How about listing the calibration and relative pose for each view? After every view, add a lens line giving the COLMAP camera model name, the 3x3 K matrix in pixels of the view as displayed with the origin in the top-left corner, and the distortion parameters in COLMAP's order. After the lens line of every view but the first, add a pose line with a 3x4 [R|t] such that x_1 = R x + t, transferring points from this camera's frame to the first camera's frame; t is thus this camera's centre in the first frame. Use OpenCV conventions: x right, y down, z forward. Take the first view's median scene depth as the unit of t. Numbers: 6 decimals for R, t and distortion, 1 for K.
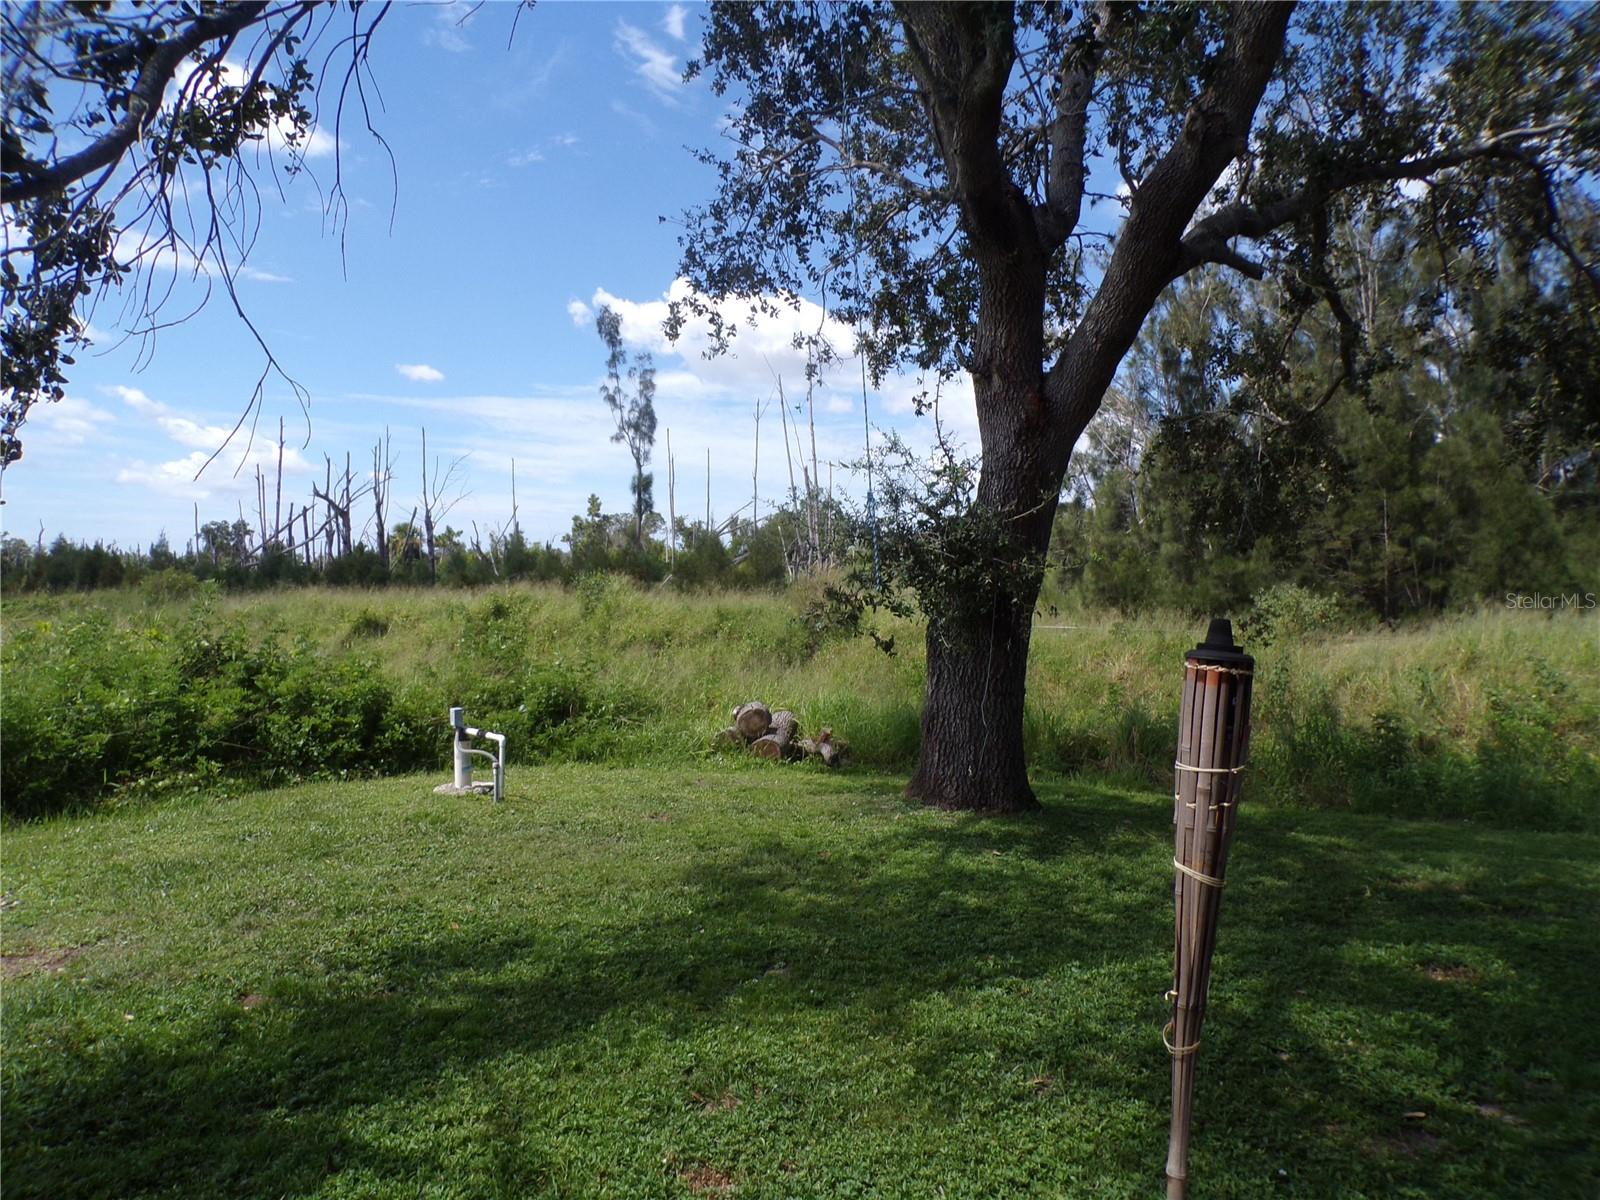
lens RADIAL K [[1104.6, 0, 802.3], [0, 1104.6, 600.9], [0, 0, 1]] dist [0.000338, 0.044348]
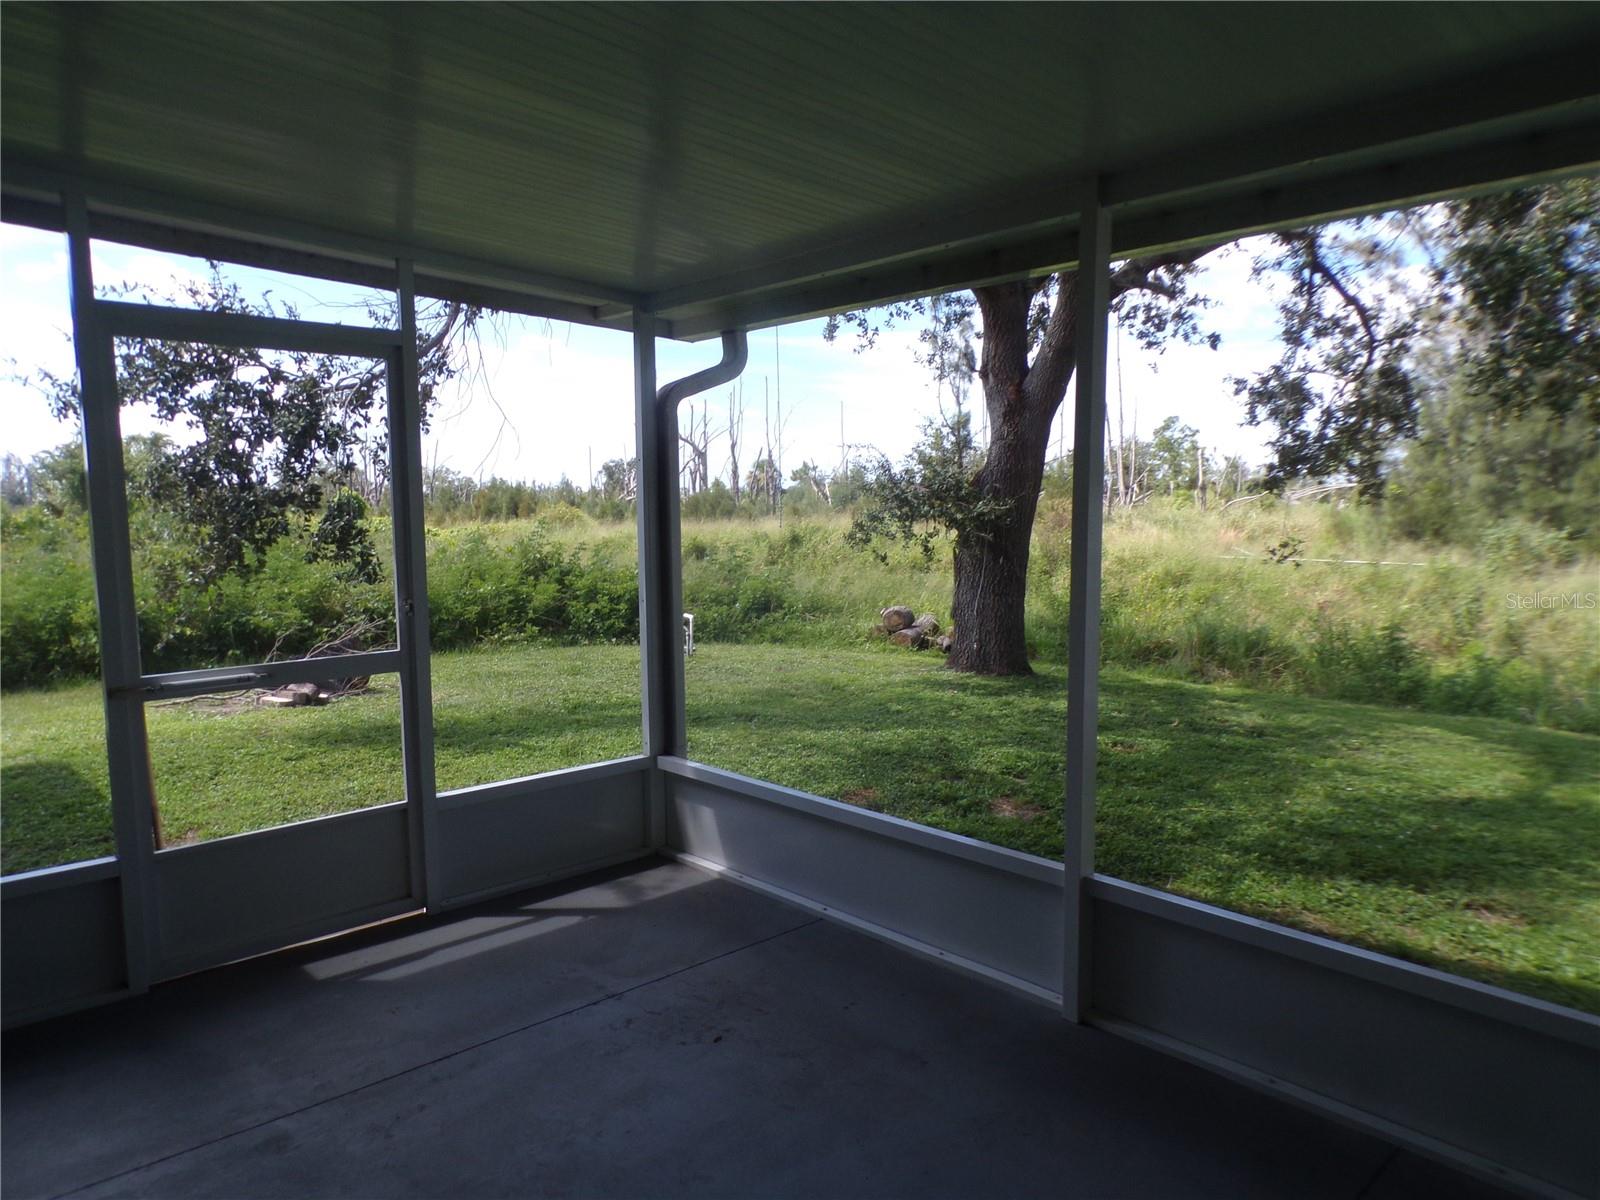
lens RADIAL K [[1093.8, 0, 804.3], [0, 1093.8, 609.1], [0, 0, 1]] dist [0.005606, -0.005273]
pose [[0.949928, 0.028211, -0.311191, 0.276543], [-0.006415, 0.997467, 0.070845, 0.001811], [0.312402, -0.065301, 0.947703, -0.319805]]
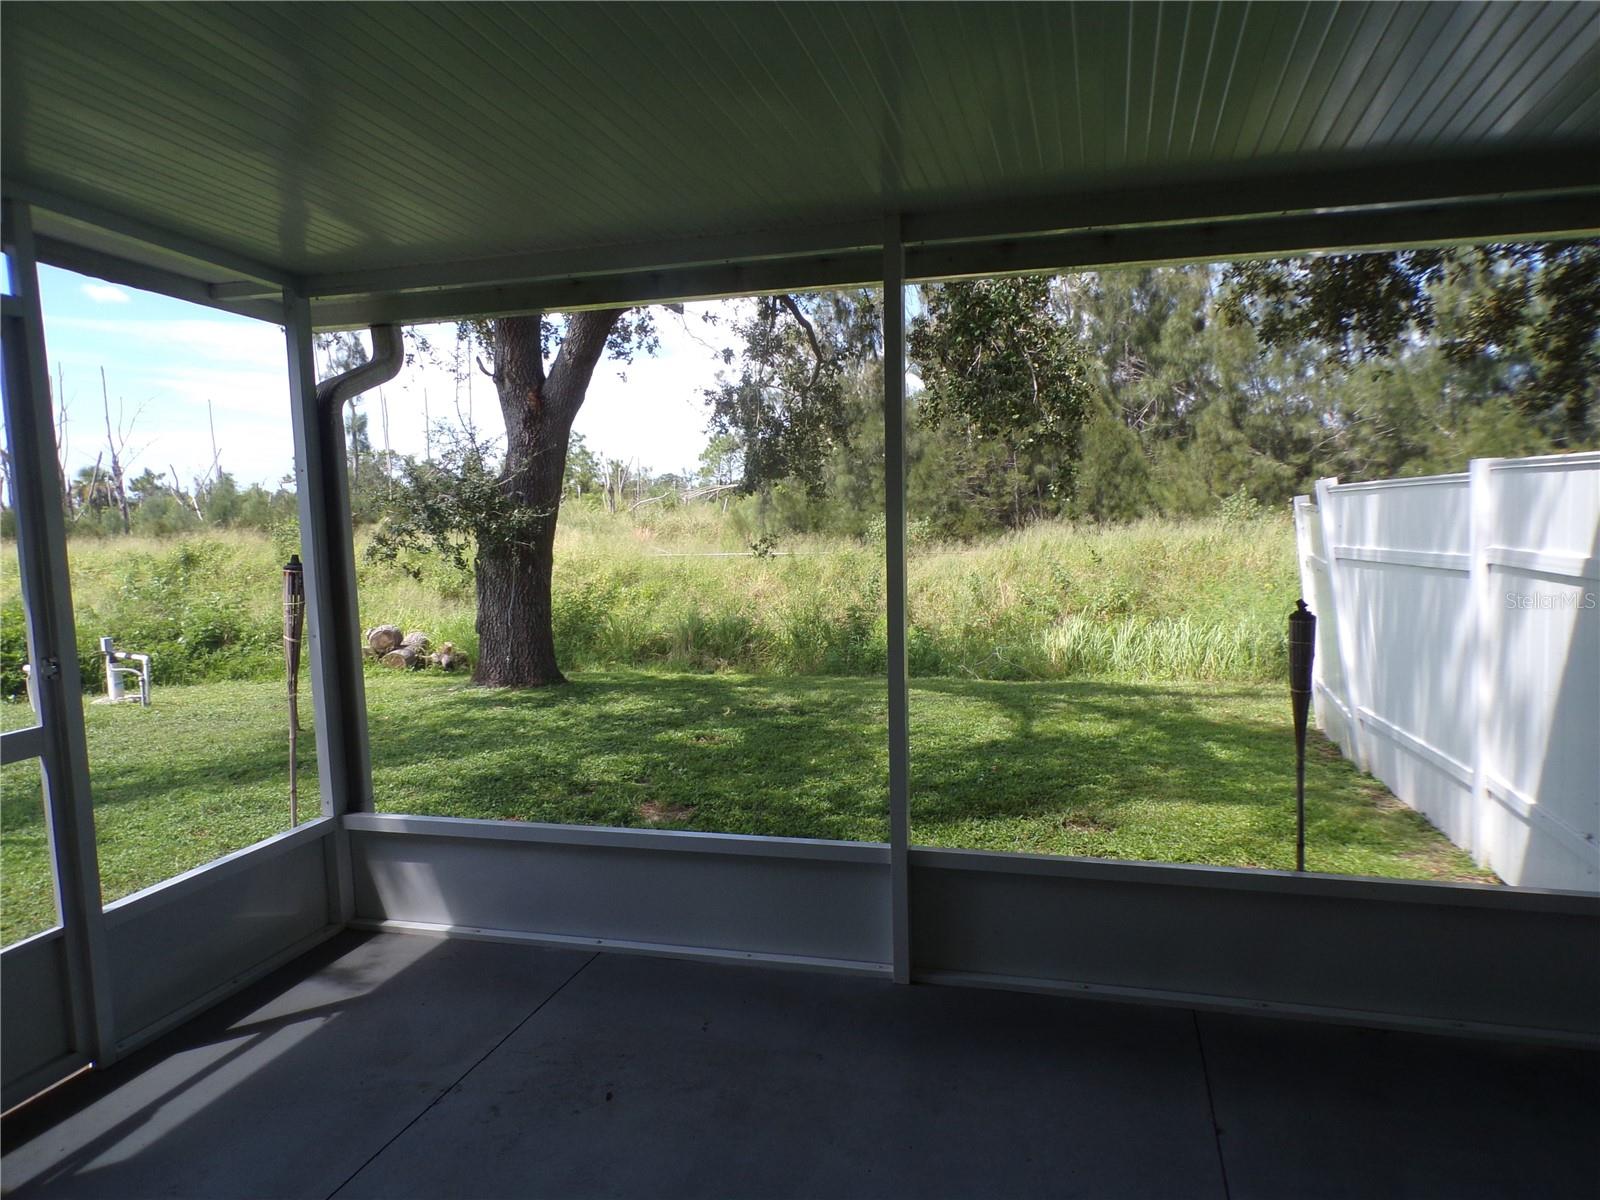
lens RADIAL K [[1099.2, 0, 800.7], [0, 1099.2, 598.8], [0, 0, 1]] dist [0.011362, 0.000824]
pose [[0.975625, -0.048200, 0.214086, 0.156990], [0.035061, 0.997285, 0.064750, -0.001864], [-0.216626, -0.055665, 0.974666, -0.327640]]
